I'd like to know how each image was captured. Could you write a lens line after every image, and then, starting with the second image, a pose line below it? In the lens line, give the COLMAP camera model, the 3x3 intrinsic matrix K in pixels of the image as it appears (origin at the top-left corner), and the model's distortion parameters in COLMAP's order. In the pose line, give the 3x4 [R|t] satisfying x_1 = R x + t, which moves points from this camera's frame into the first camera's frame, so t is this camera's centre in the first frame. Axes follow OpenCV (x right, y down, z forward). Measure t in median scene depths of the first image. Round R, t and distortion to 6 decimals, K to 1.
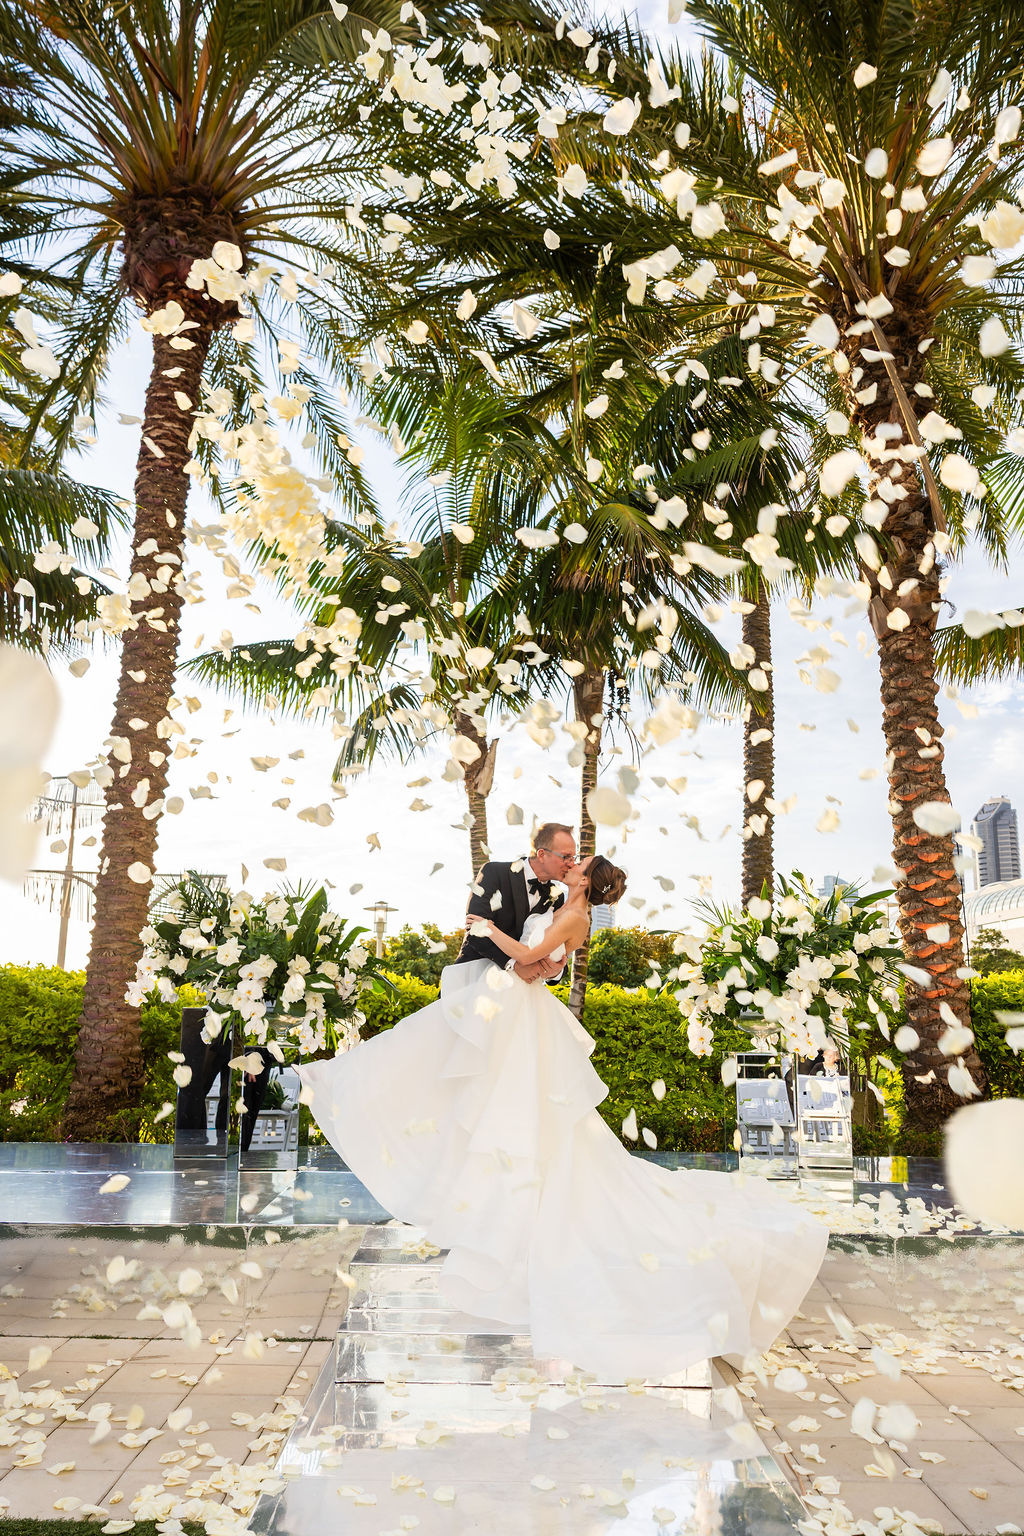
lens RADIAL K [[1096.0, 0, 485.7], [0, 1096.0, 810.0], [0, 0, 1]] dist [0.008356, 0.001333]
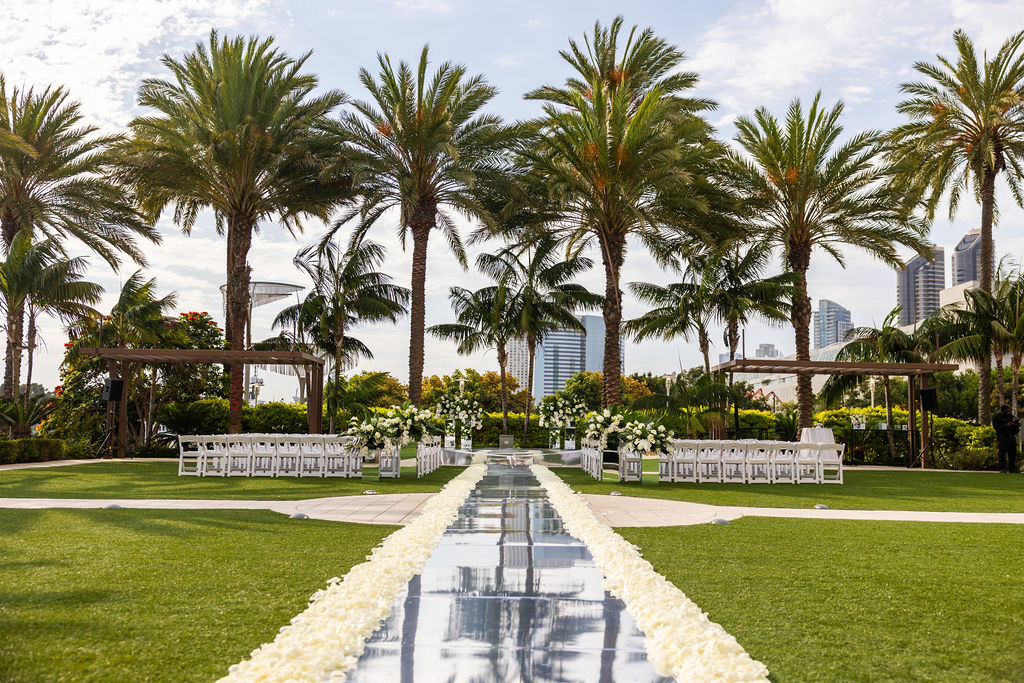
lens RADIAL K [[1019.3, 0, 512.0], [0, 1019.3, 341.5], [0, 0, 1]] dist [0.006640, 0.004861]
pose [[0.999986, -0.001267, 0.005168, 0.005413], [0.000741, 0.994927, 0.100596, -0.460795], [-0.005269, -0.100591, 0.994914, -2.585274]]
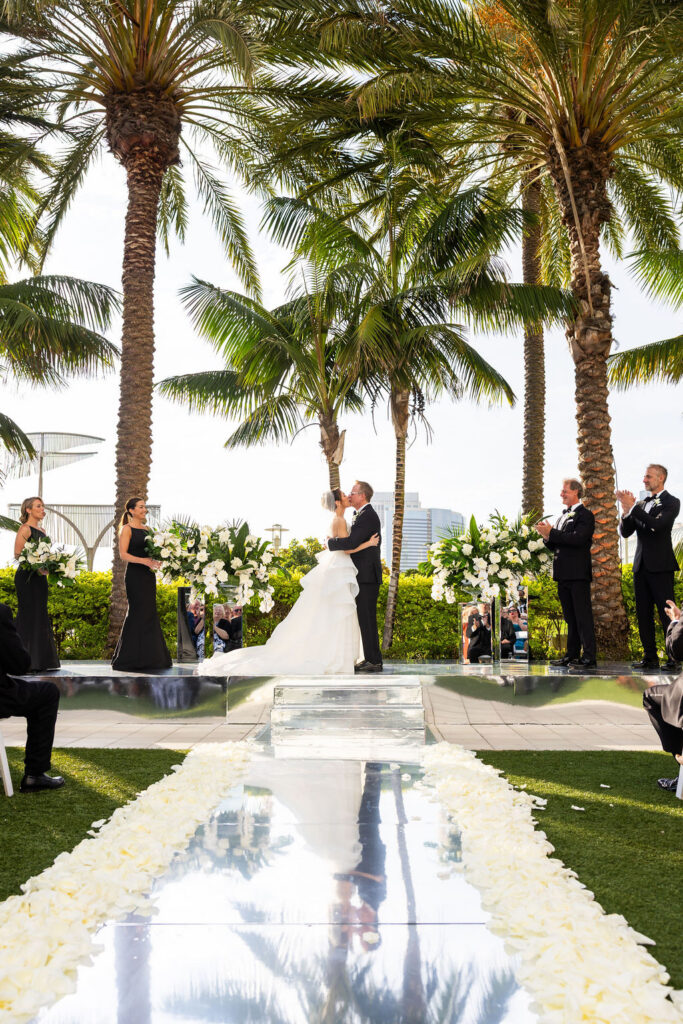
lens RADIAL K [[892.3, 0, 336.3], [0, 892.3, 526.3], [0, 0, 1]] dist [0.006238, 0.001570]
pose [[0.999482, -0.020479, -0.024840, 0.027634], [0.022653, 0.995623, 0.090670, -0.041090], [0.022874, -0.091186, 0.995571, -0.370200]]
